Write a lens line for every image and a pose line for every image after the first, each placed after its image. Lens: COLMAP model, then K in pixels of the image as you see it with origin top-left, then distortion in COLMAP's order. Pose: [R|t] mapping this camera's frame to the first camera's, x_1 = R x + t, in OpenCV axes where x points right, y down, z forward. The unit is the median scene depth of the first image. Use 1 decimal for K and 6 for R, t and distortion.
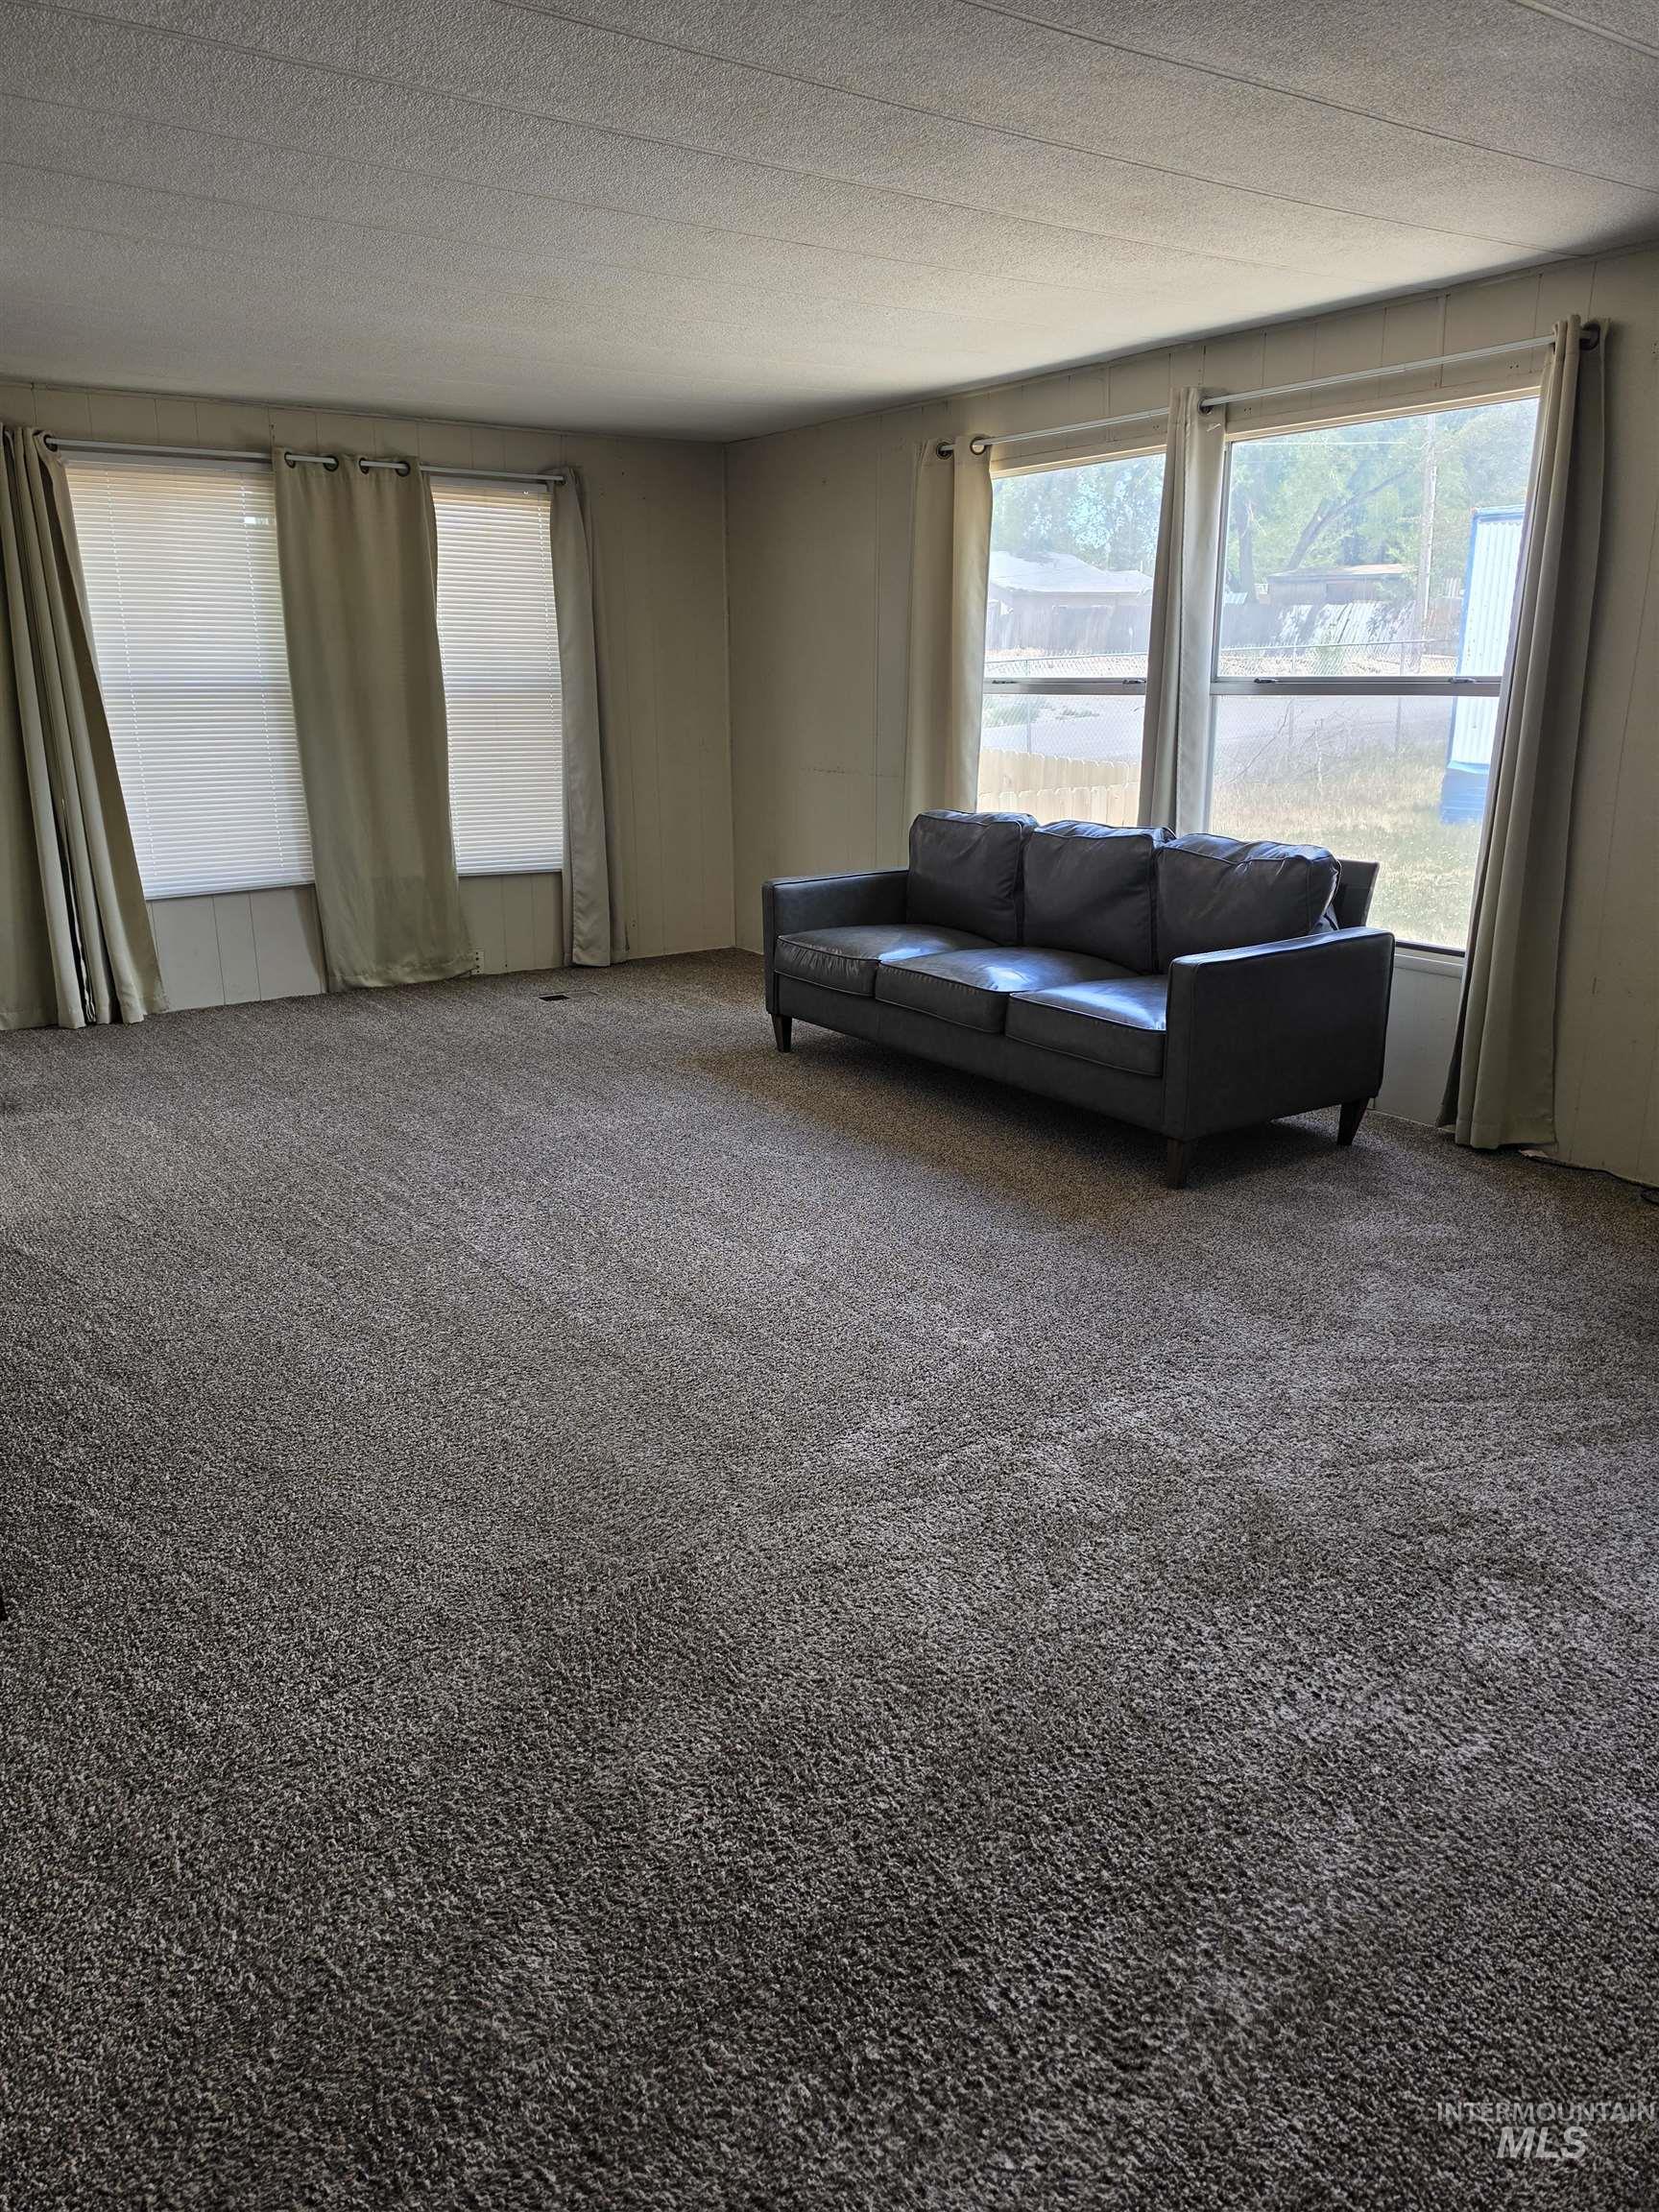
lens RADIAL K [[1542.9, 0, 811.5], [0, 1542.9, 1084.2], [0, 0, 1]] dist [0.099418, -0.152759]
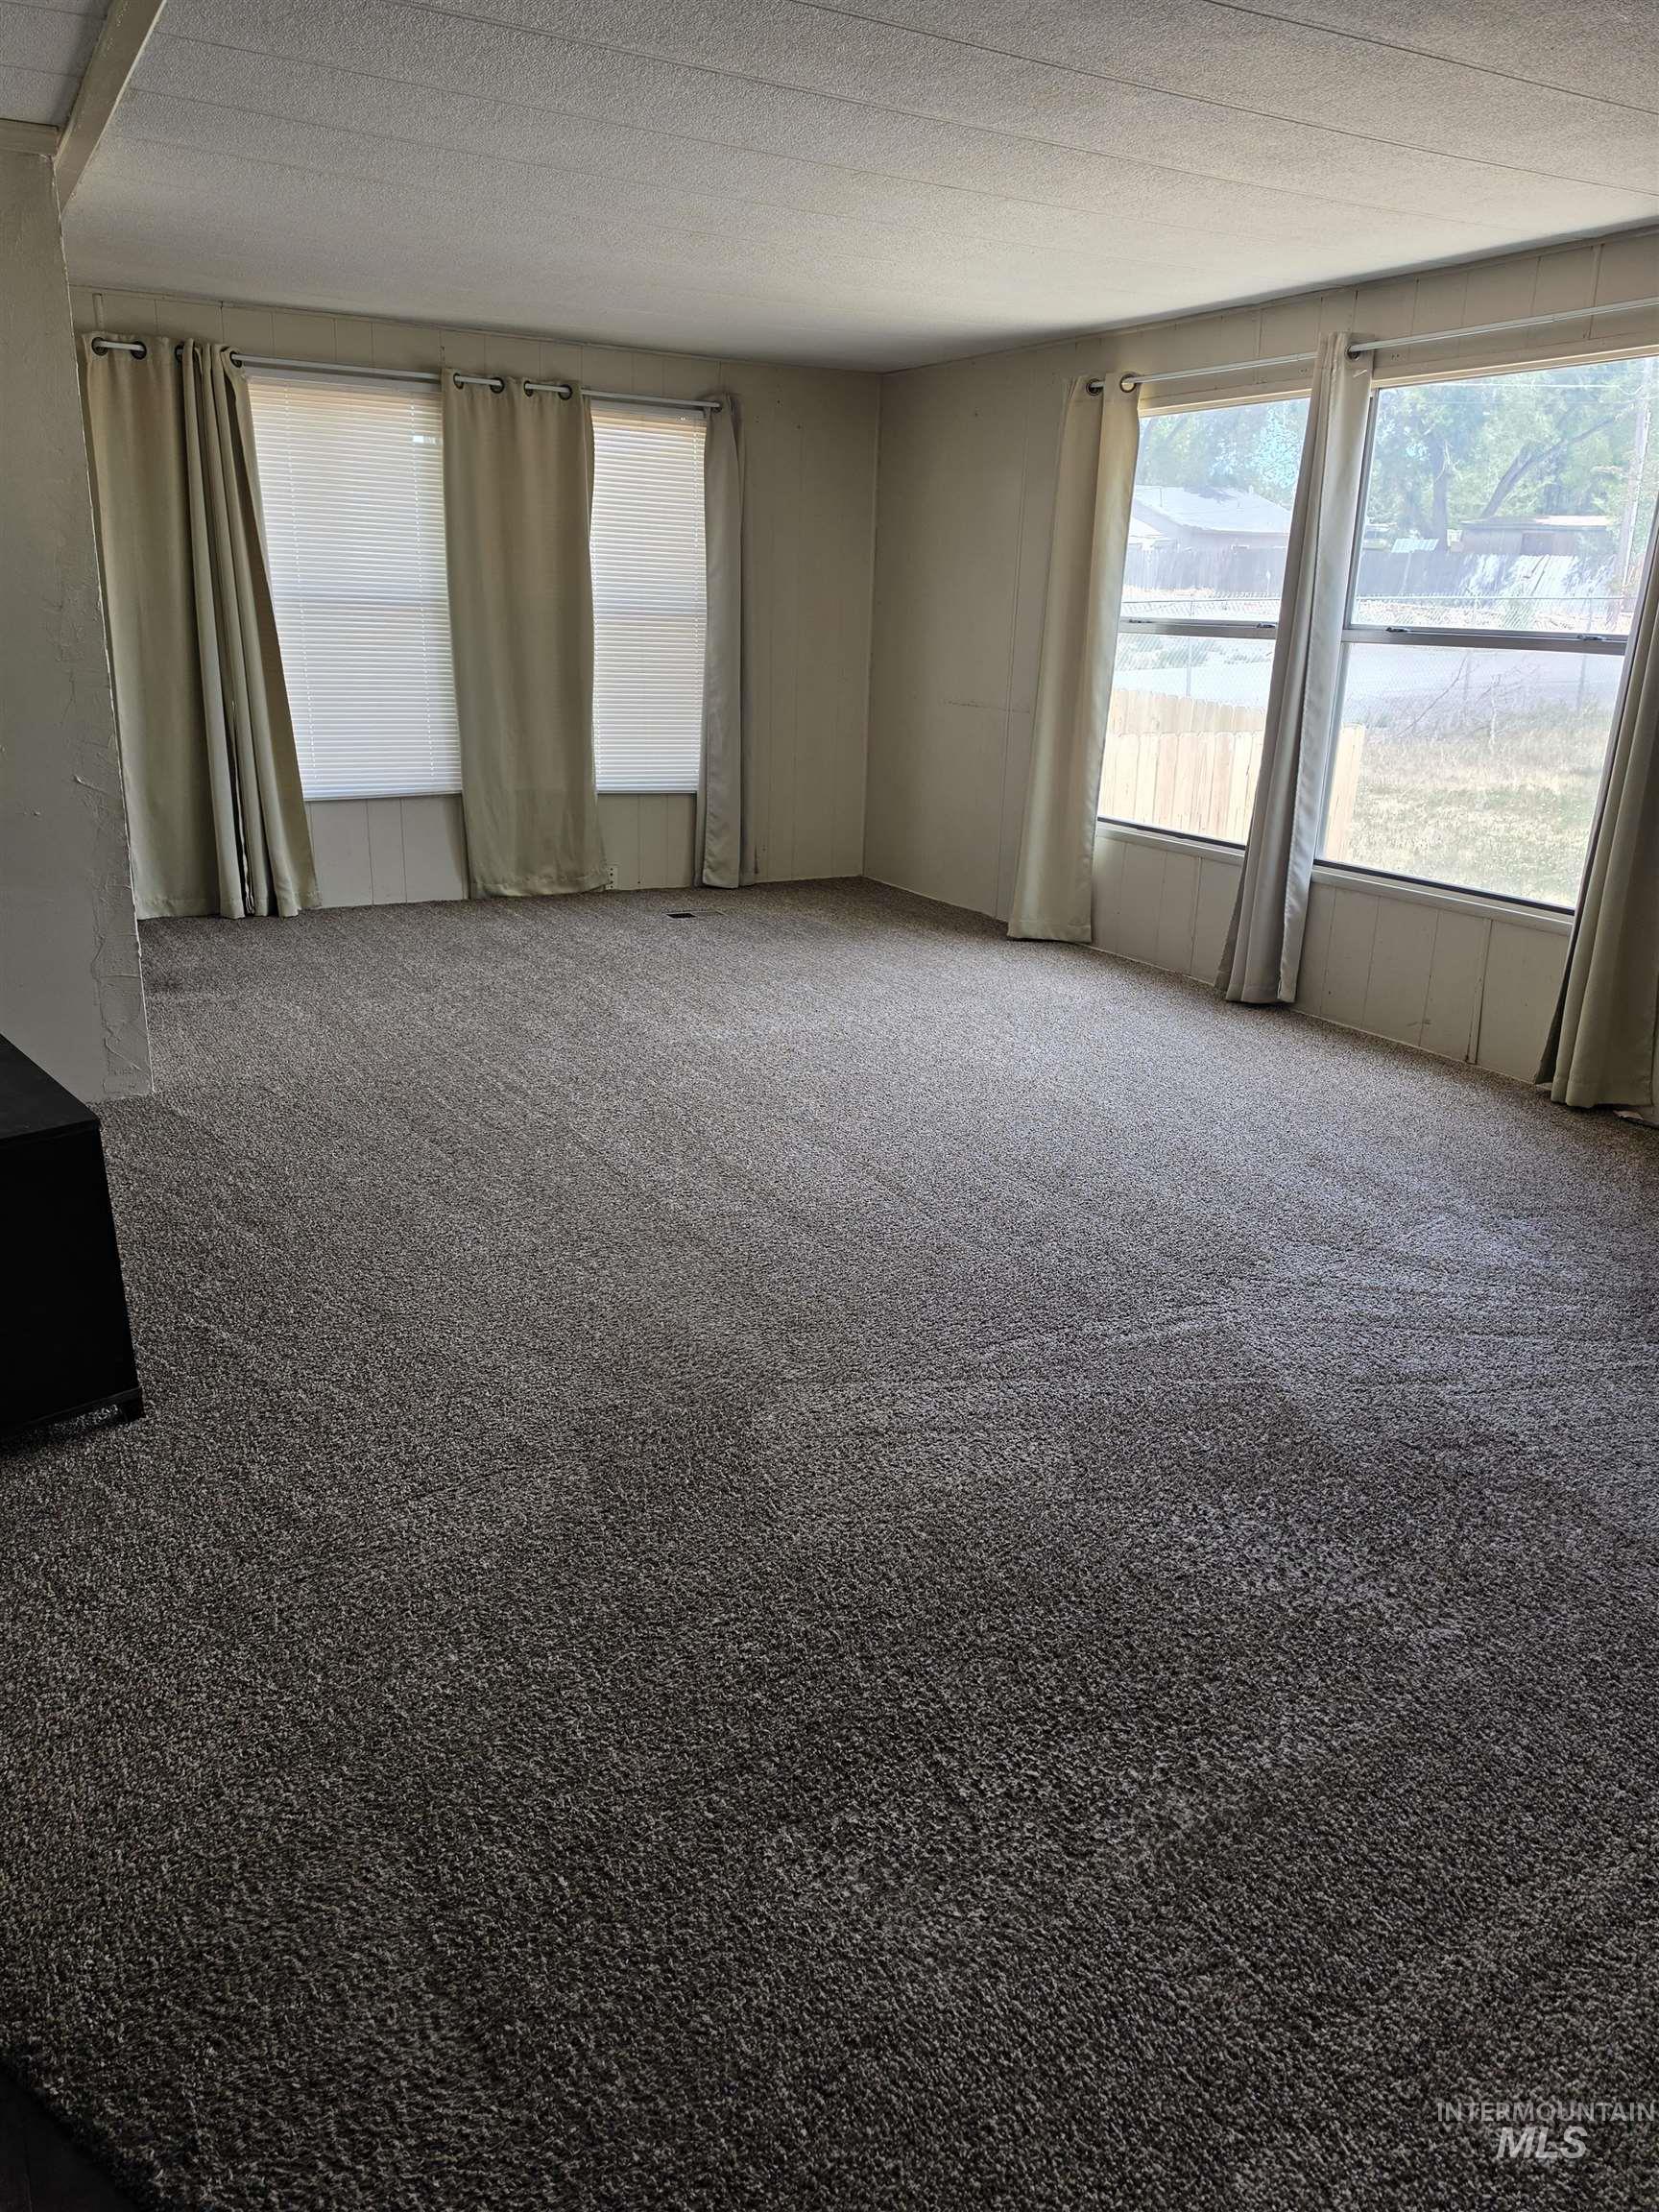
lens RADIAL K [[1637.9, 0, 852.5], [0, 1637.9, 1094.8], [0, 0, 1]] dist [0.097271, -0.149948]
pose [[0.994506, 0.061383, -0.084791, 0.062999], [-0.058987, 0.997793, 0.030478, 0.031362], [0.086474, -0.025309, 0.995933, -0.111170]]
